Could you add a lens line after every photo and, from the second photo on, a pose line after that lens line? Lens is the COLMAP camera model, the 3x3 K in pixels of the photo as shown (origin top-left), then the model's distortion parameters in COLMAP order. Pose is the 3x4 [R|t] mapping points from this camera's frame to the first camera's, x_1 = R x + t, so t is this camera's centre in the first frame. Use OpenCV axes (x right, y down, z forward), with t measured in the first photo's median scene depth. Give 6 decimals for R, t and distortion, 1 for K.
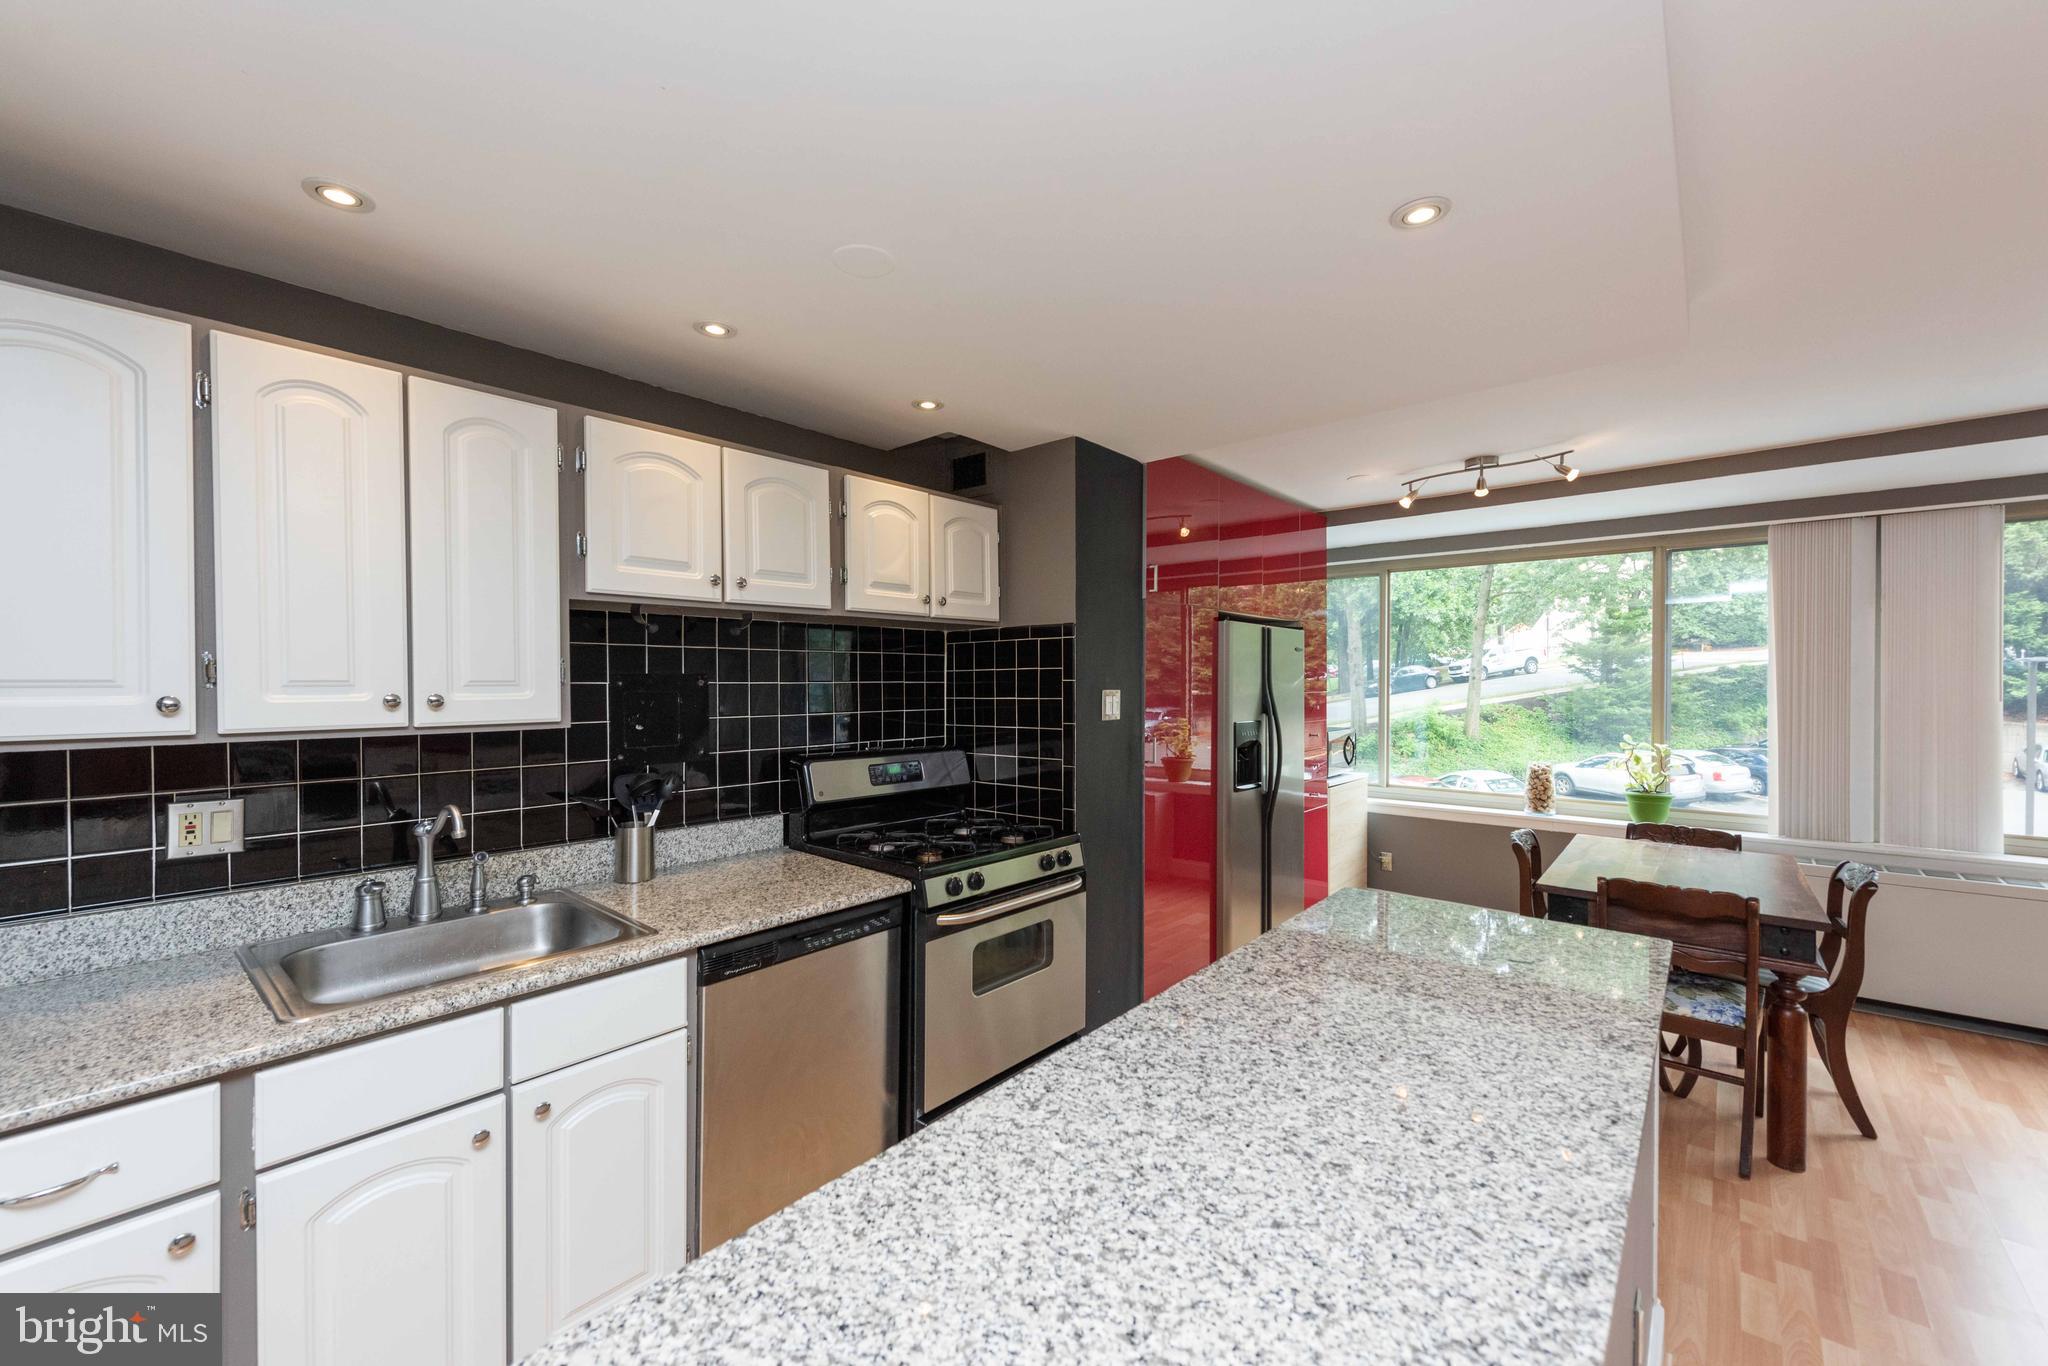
lens RADIAL K [[819.4, 0, 1011.3], [0, 819.4, 688.6], [0, 0, 1]] dist [0.014938, -0.005238]
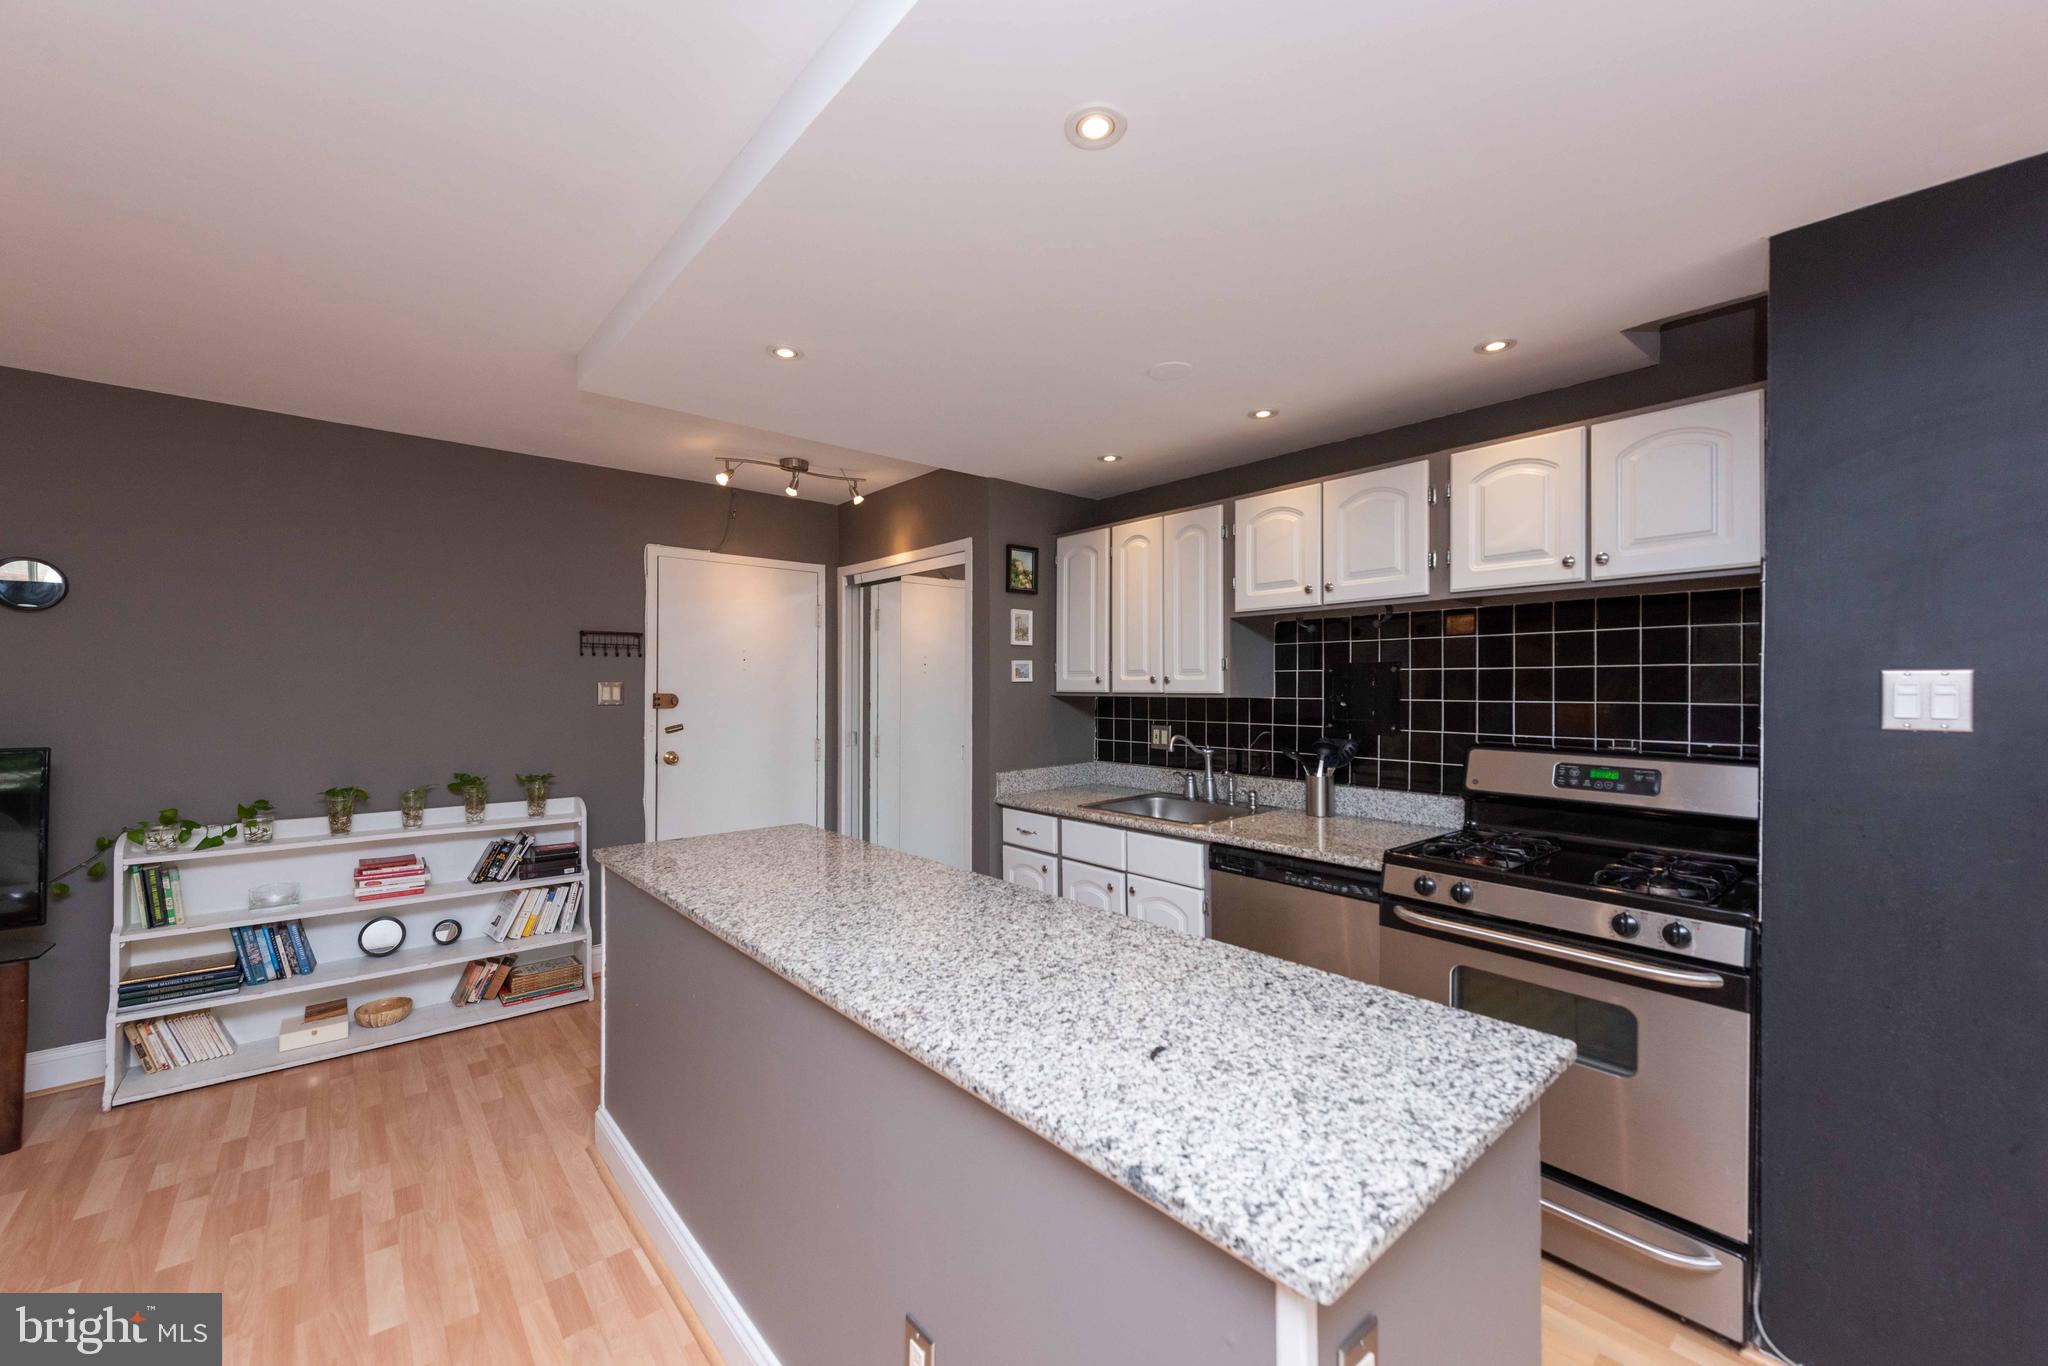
lens RADIAL K [[819.4, 0, 1025.2], [0, 819.4, 682.0], [0, 0, 1]] dist [0.014938, -0.005238]
pose [[-0.150459, -0.004070, -0.988608, 1.088480], [-0.012989, 0.999913, -0.002140, 0.025716], [0.988531, 0.012519, -0.150499, 0.830746]]
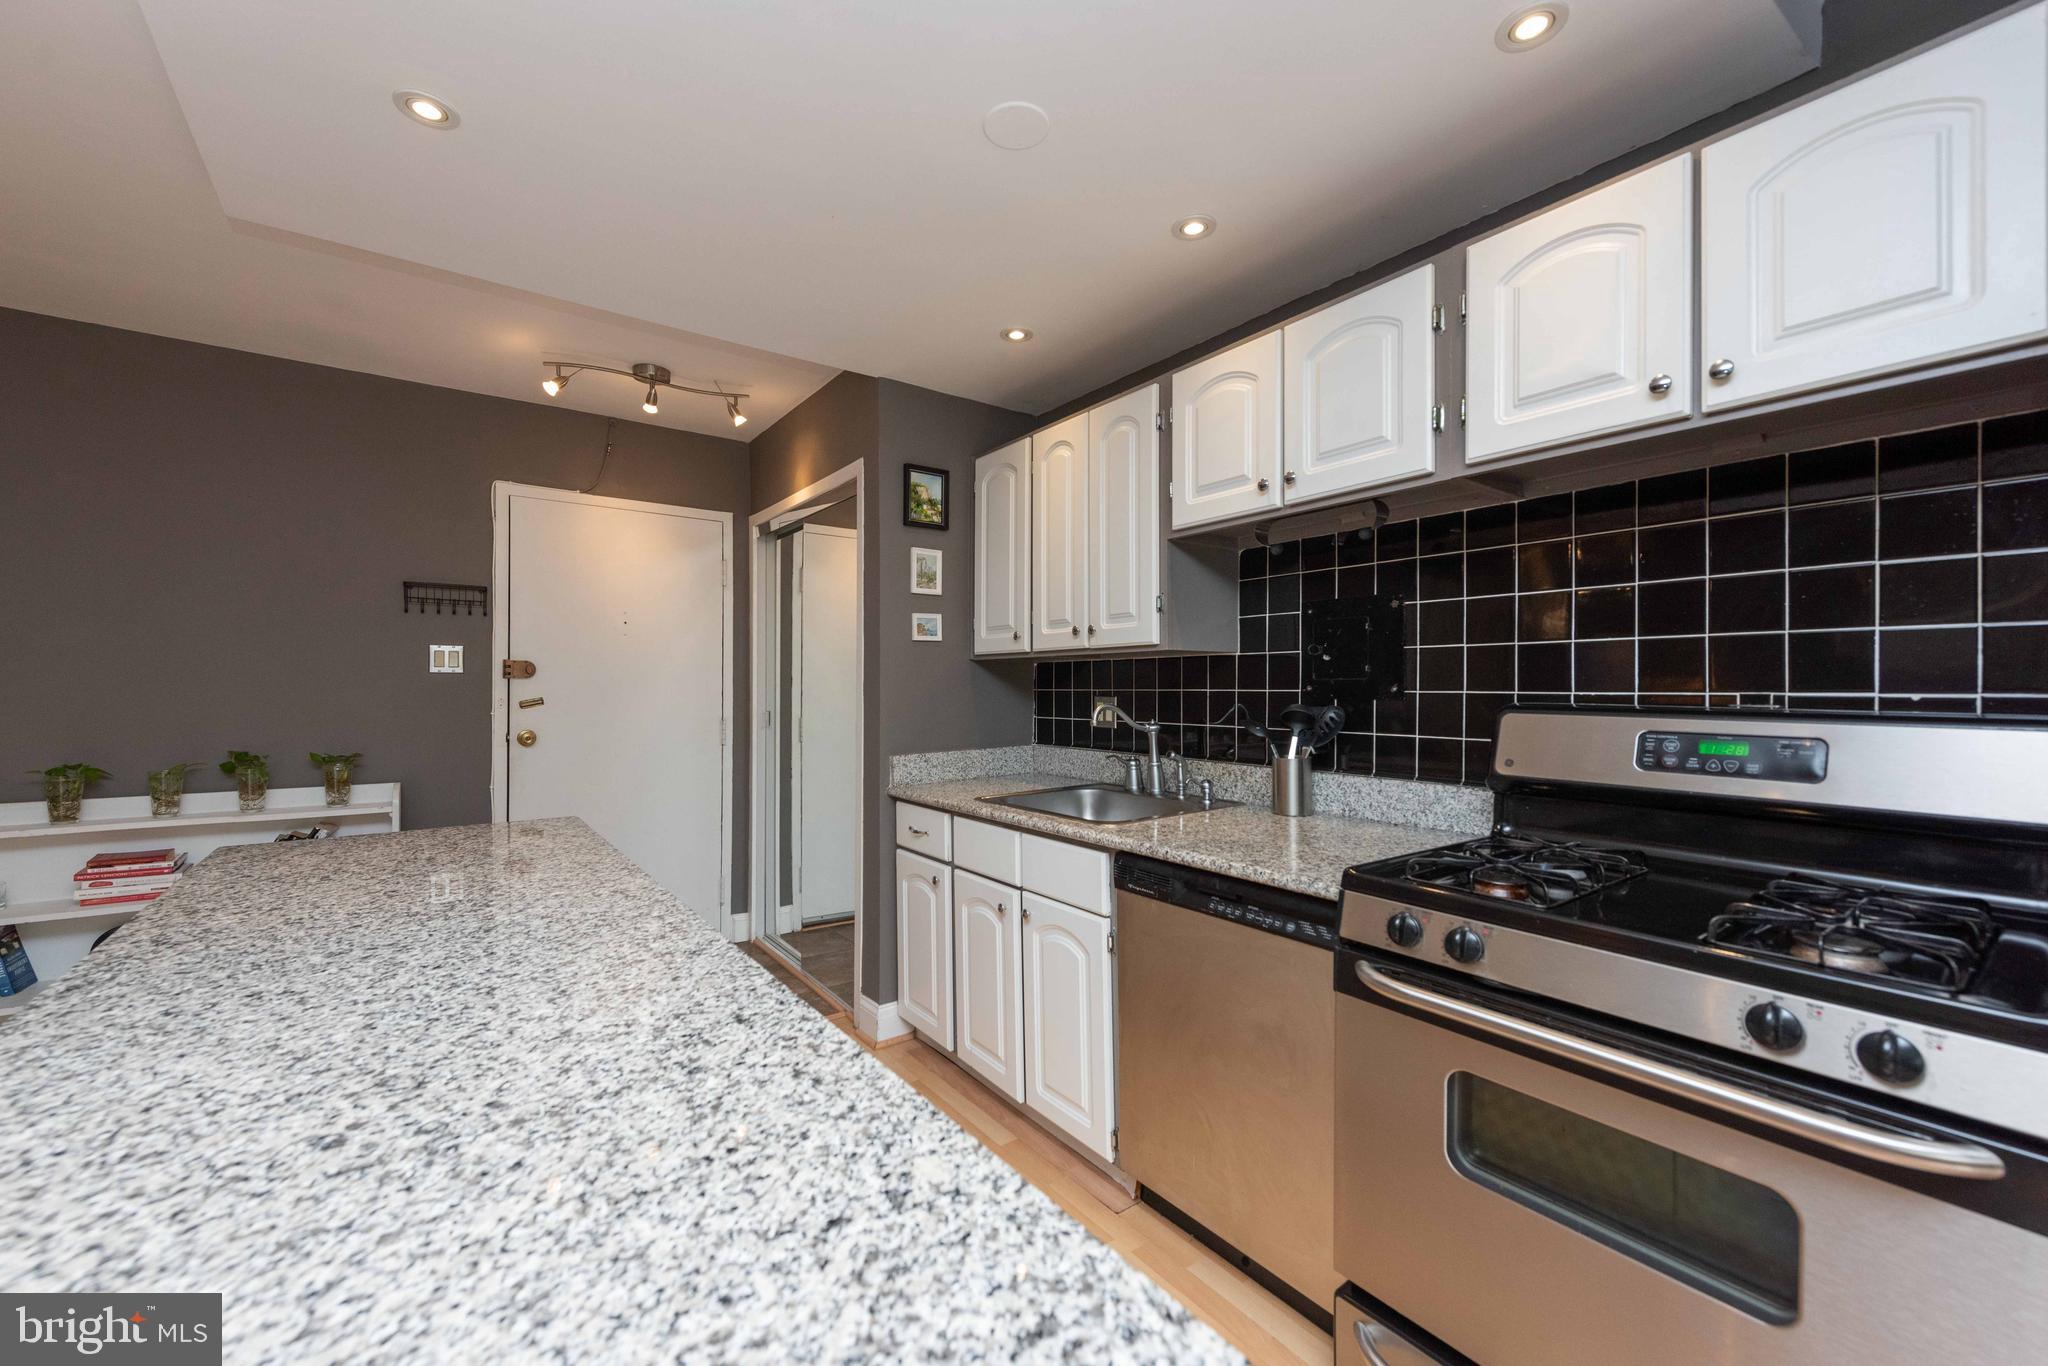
lens RADIAL K [[819.4, 0, 1027.2], [0, 819.4, 684.9], [0, 0, 1]] dist [0.014938, -0.005238]
pose [[-0.224672, -0.003490, -0.974428, 0.622463], [-0.013656, 0.999907, -0.000432, 0.099117], [0.974339, 0.013210, -0.224698, 1.050223]]
